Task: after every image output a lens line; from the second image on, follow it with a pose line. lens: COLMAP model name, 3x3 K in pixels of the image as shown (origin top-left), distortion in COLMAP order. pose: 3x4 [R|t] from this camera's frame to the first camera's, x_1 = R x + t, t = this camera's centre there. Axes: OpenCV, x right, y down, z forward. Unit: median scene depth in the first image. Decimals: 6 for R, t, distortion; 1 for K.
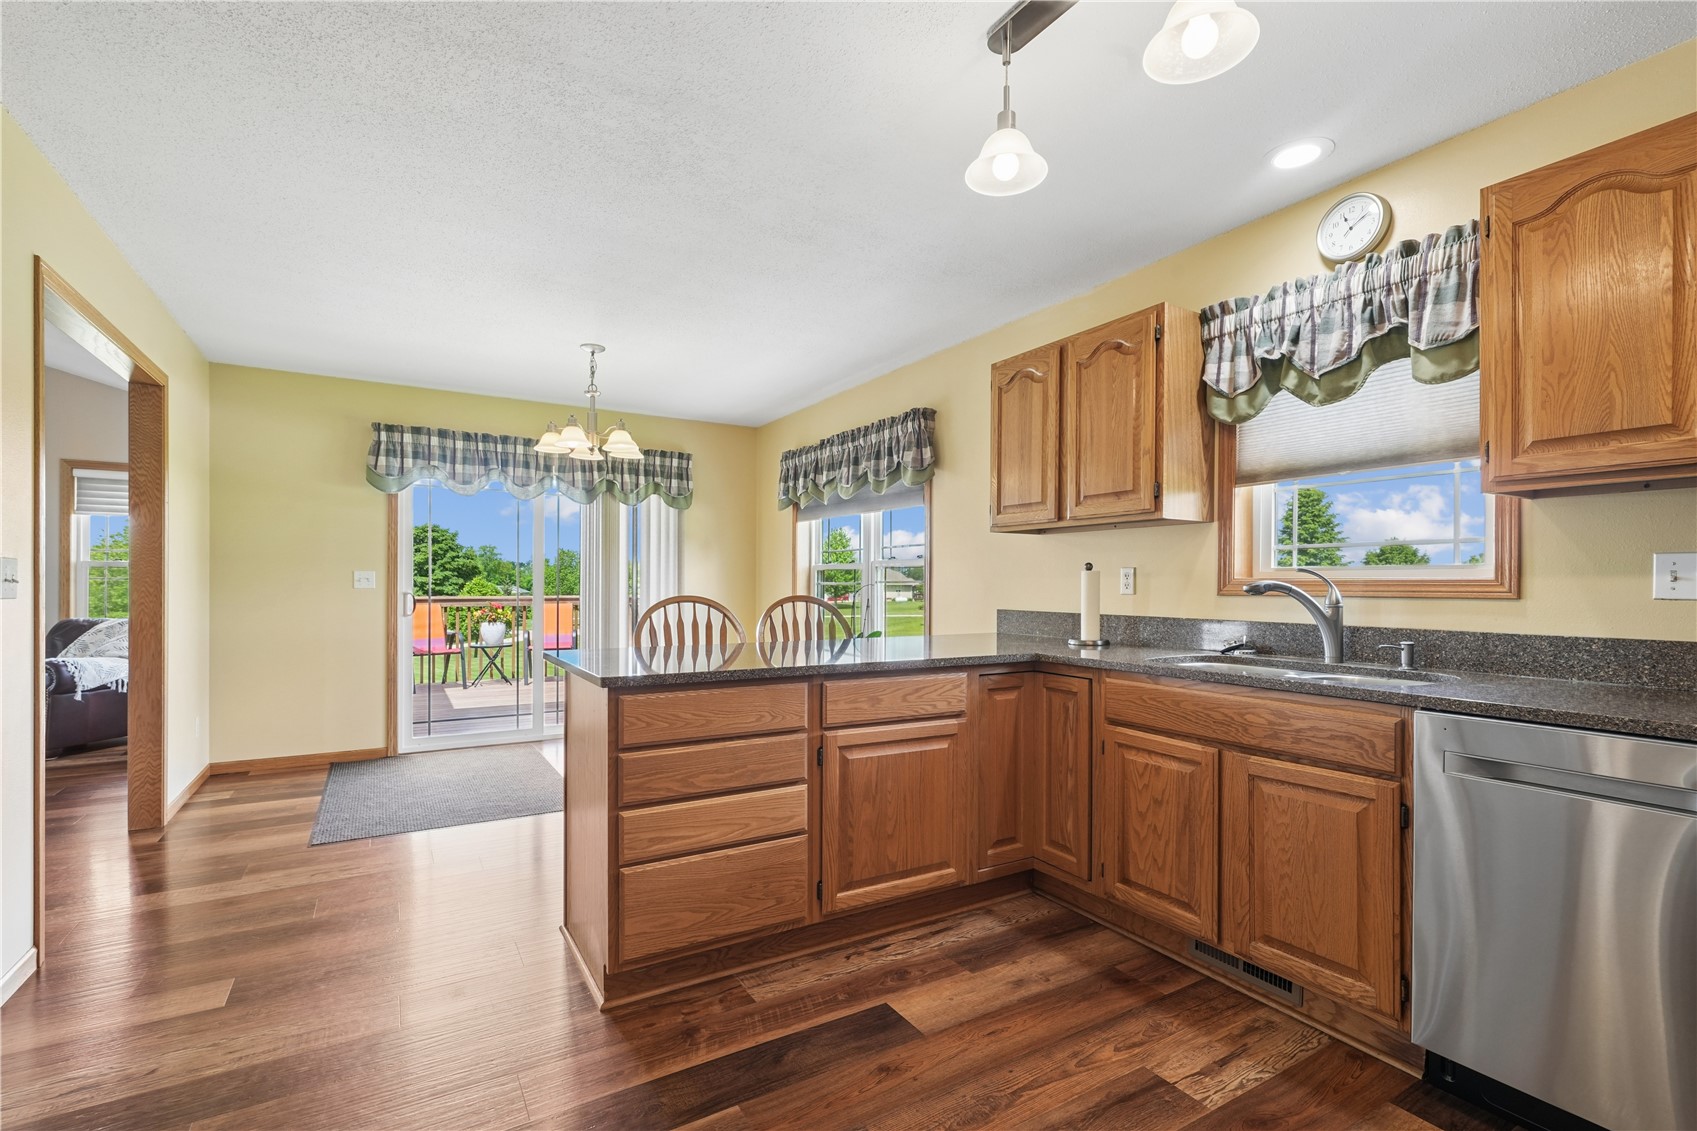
lens RADIAL K [[766.9, 0, 846.3], [0, 766.9, 587.9], [0, 0, 1]] dist [-0.006843, 0.002302]
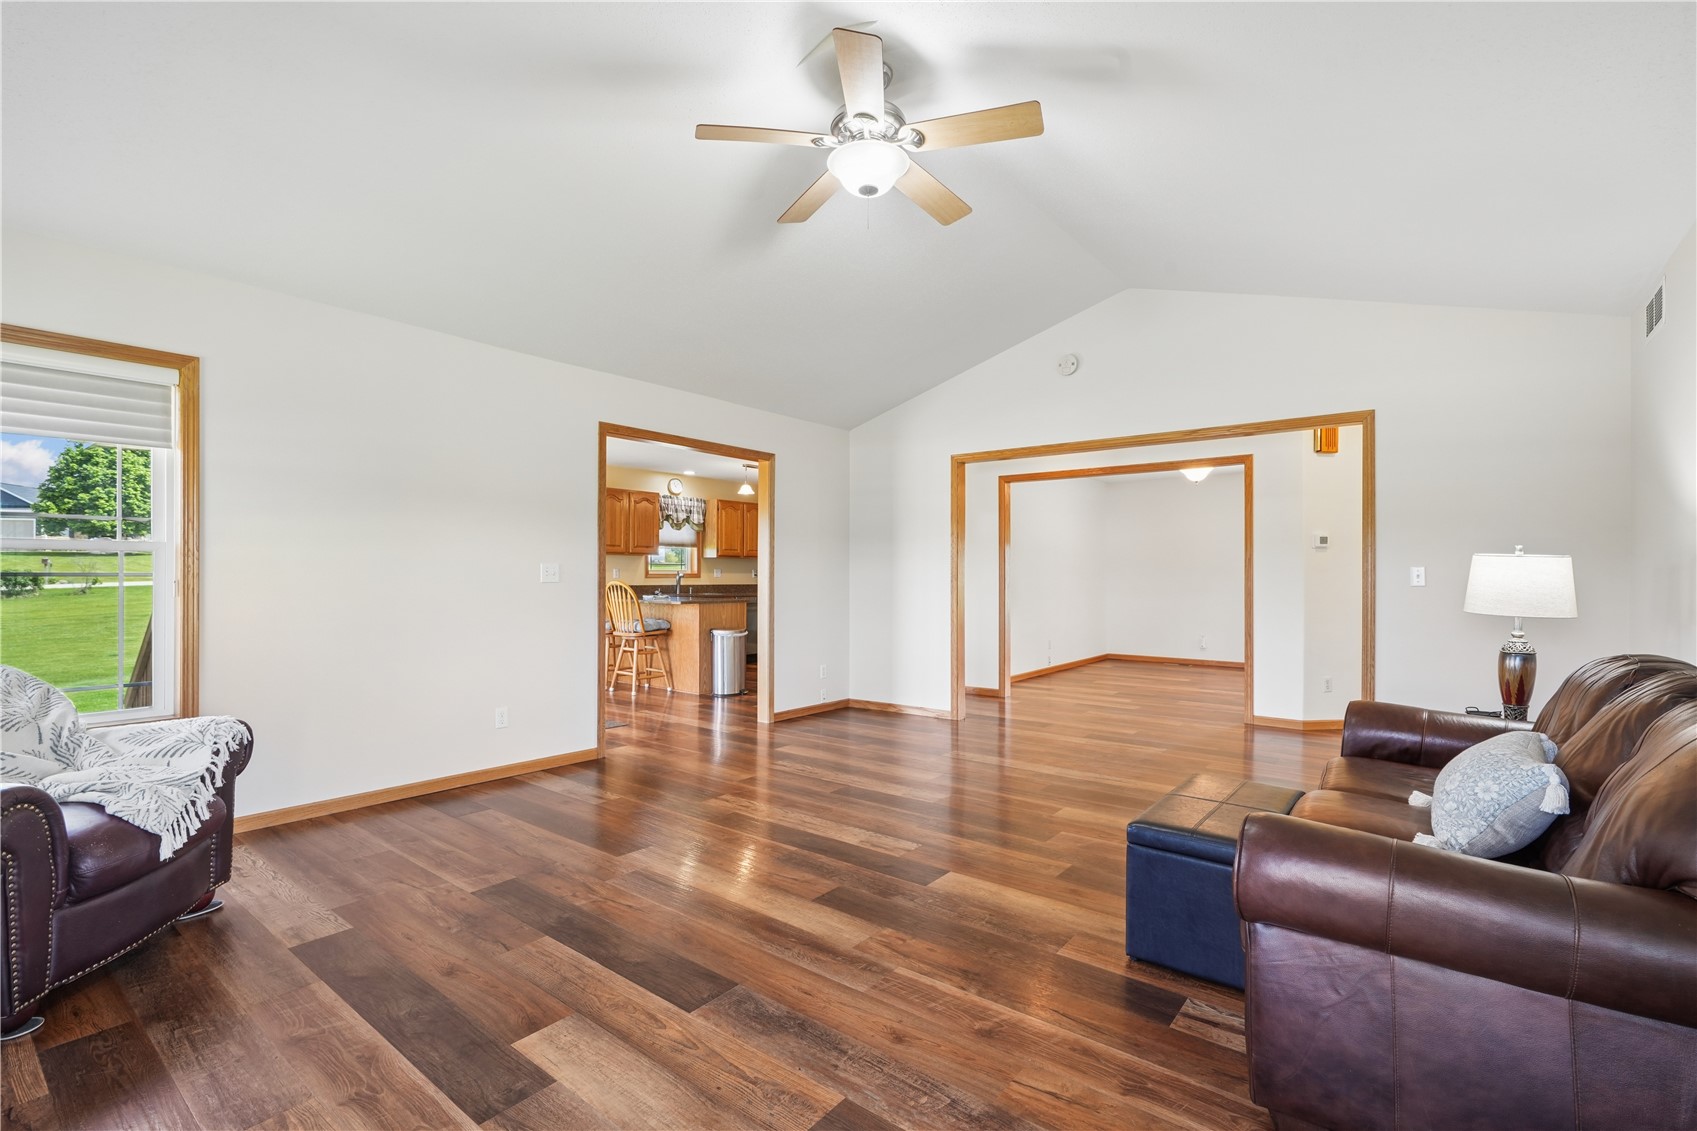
lens RADIAL K [[766.9, 0, 848.7], [0, 766.9, 572.9], [0, 0, 1]] dist [-0.006843, 0.002302]
pose [[-0.352656, -0.006900, 0.935728, -3.653639], [-0.002581, 0.999976, 0.006401, -0.044766], [-0.935750, -0.000158, -0.352665, 1.665346]]
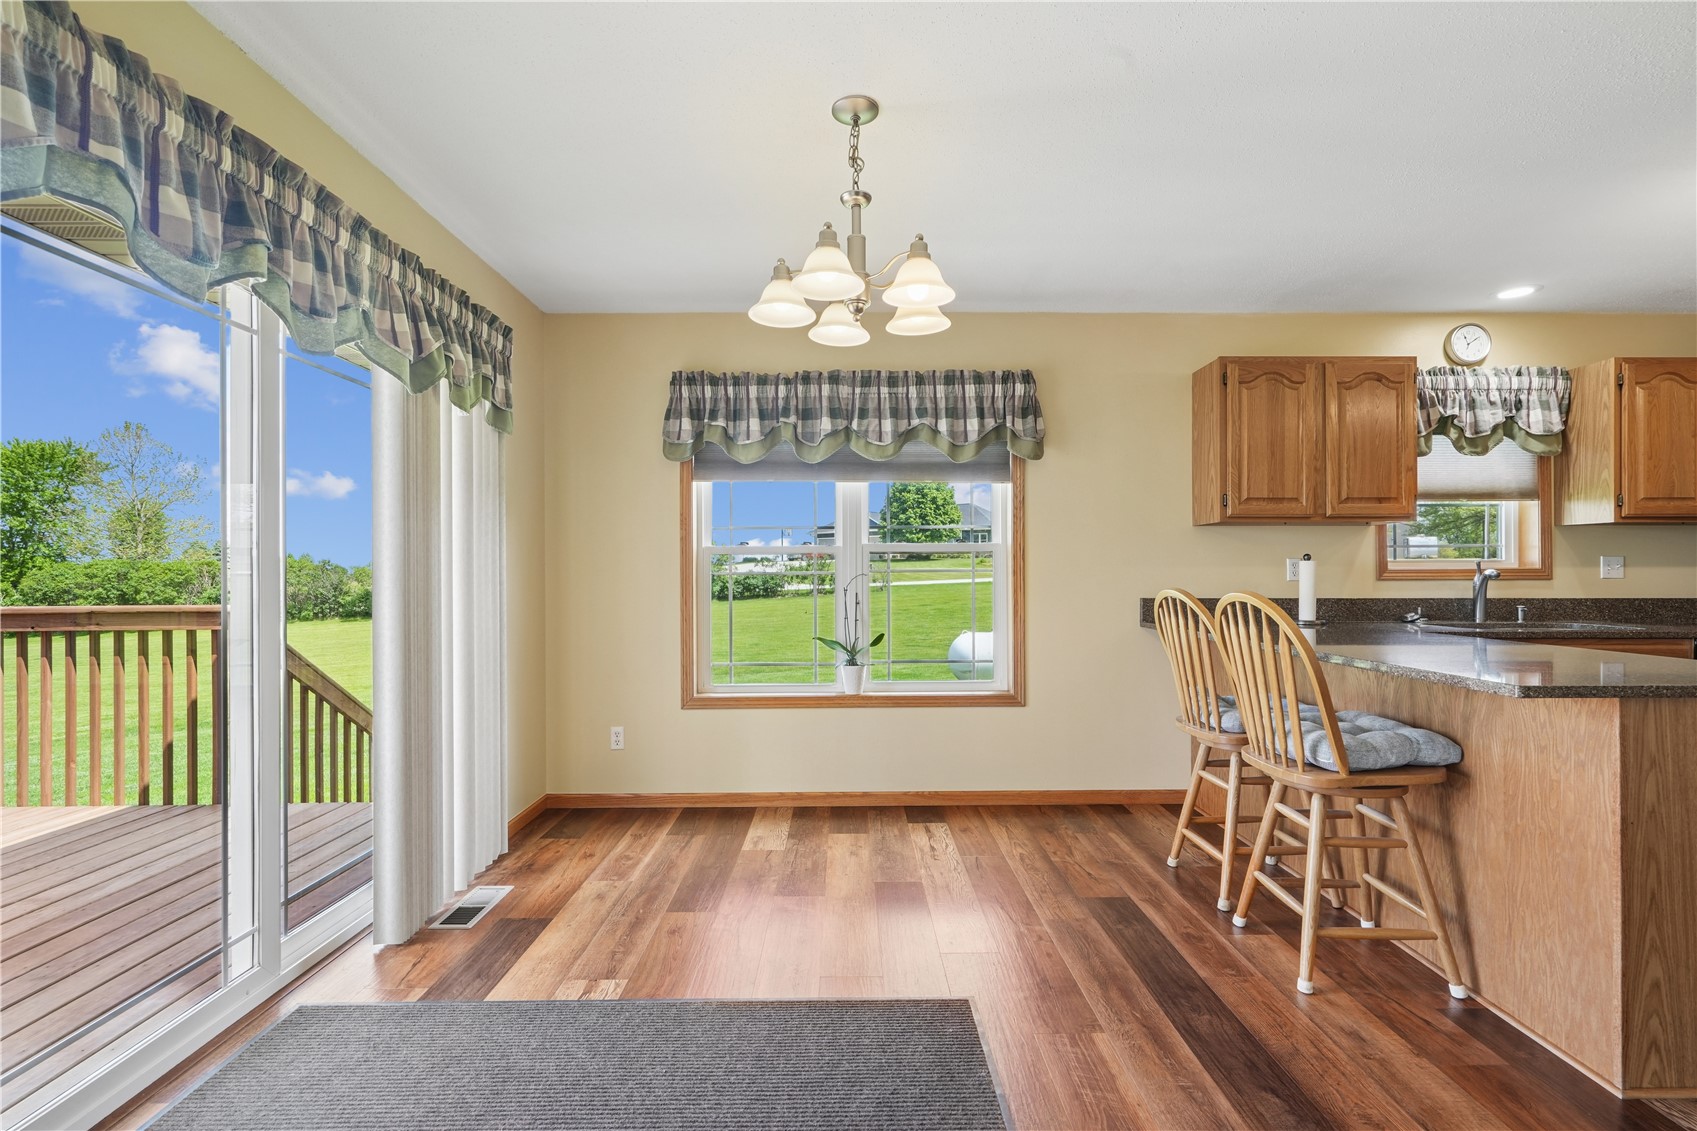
lens RADIAL K [[766.9, 0, 849.8], [0, 766.9, 570.9], [0, 0, 1]] dist [-0.006843, 0.002302]
pose [[0.507150, -0.004920, 0.861844, -1.412933], [0.008339, 0.999965, 0.000802, -0.019107], [-0.861817, 0.006780, 0.507173, 1.379094]]
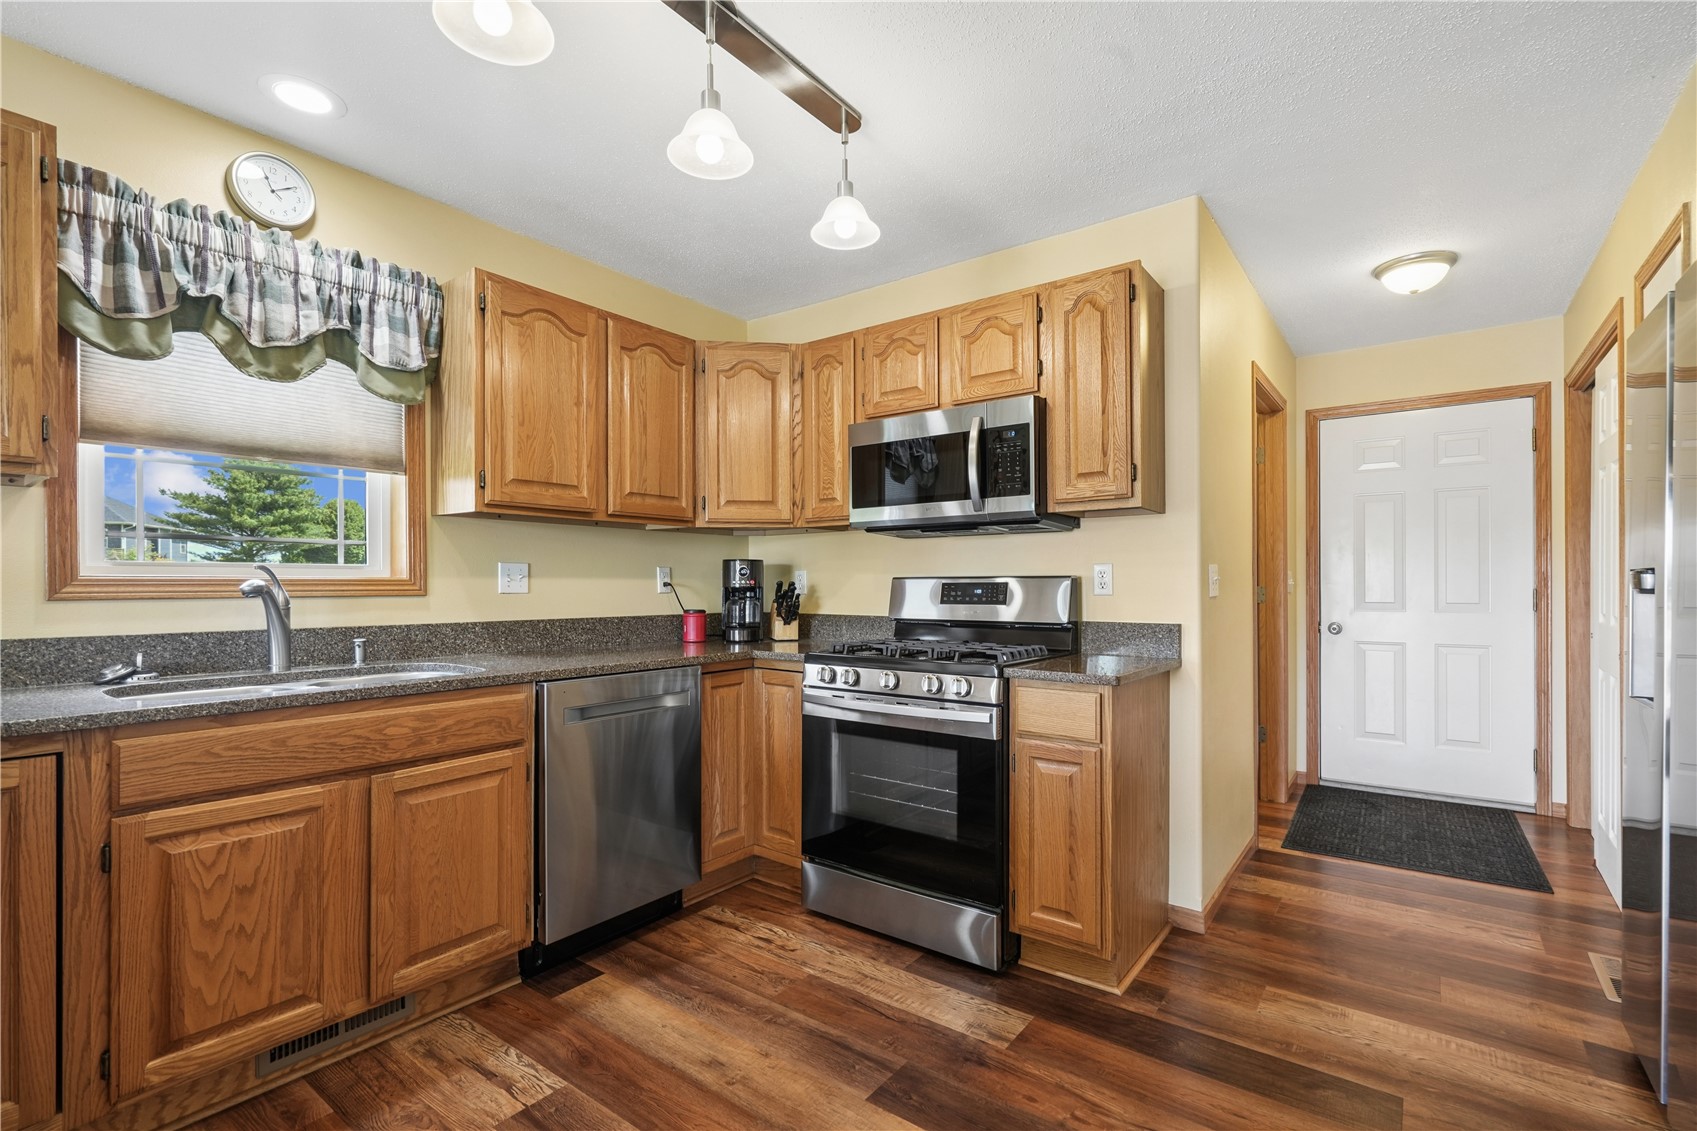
lens RADIAL K [[766.9, 0, 856.2], [0, 766.9, 581.0], [0, 0, 1]] dist [-0.006843, 0.002302]
pose [[-0.382683, -0.000804, 0.923880, -0.470498], [0.002257, 0.999996, 0.001805, -0.008081], [-0.923877, 0.002776, -0.382679, 0.751411]]
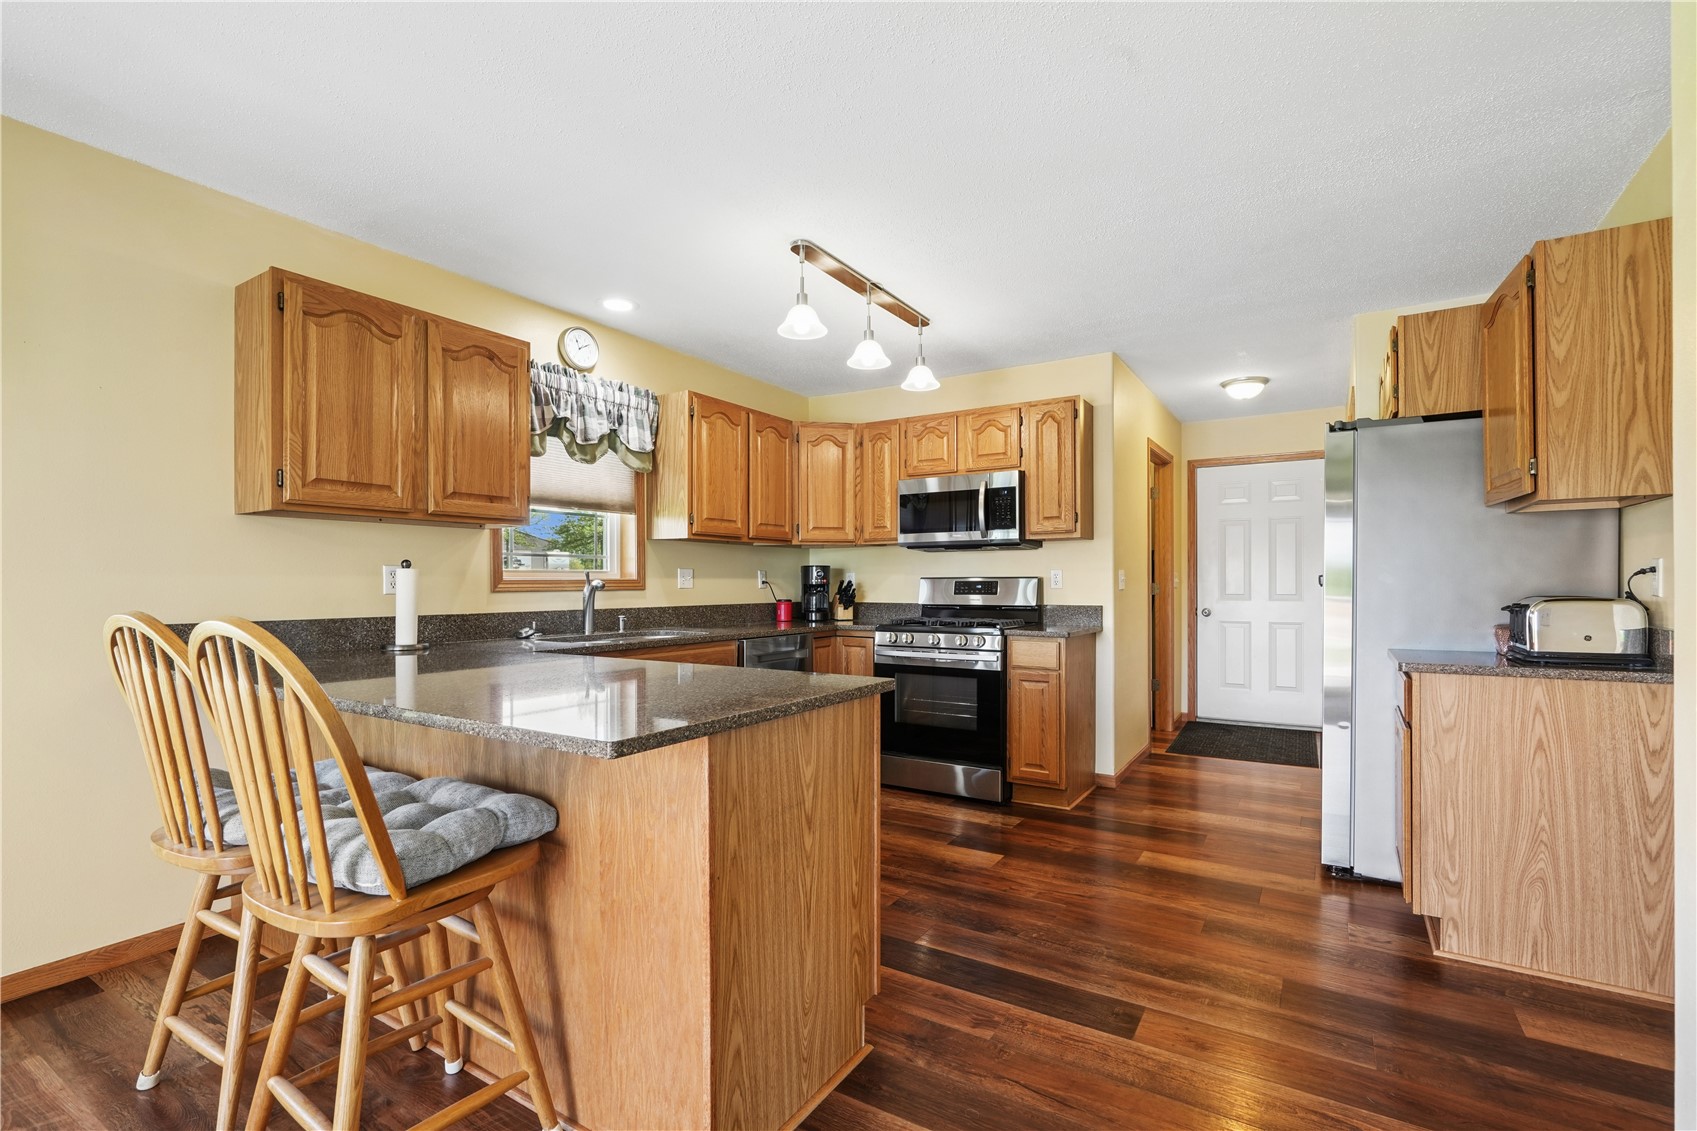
lens RADIAL K [[766.9, 0, 854.4], [0, 766.9, 584.9], [0, 0, 1]] dist [-0.006843, 0.002302]
pose [[-0.460990, -0.009372, 0.887356, -1.008147], [0.002422, 0.999927, 0.011819, -0.017073], [-0.887402, 0.007598, -0.460934, 1.293760]]
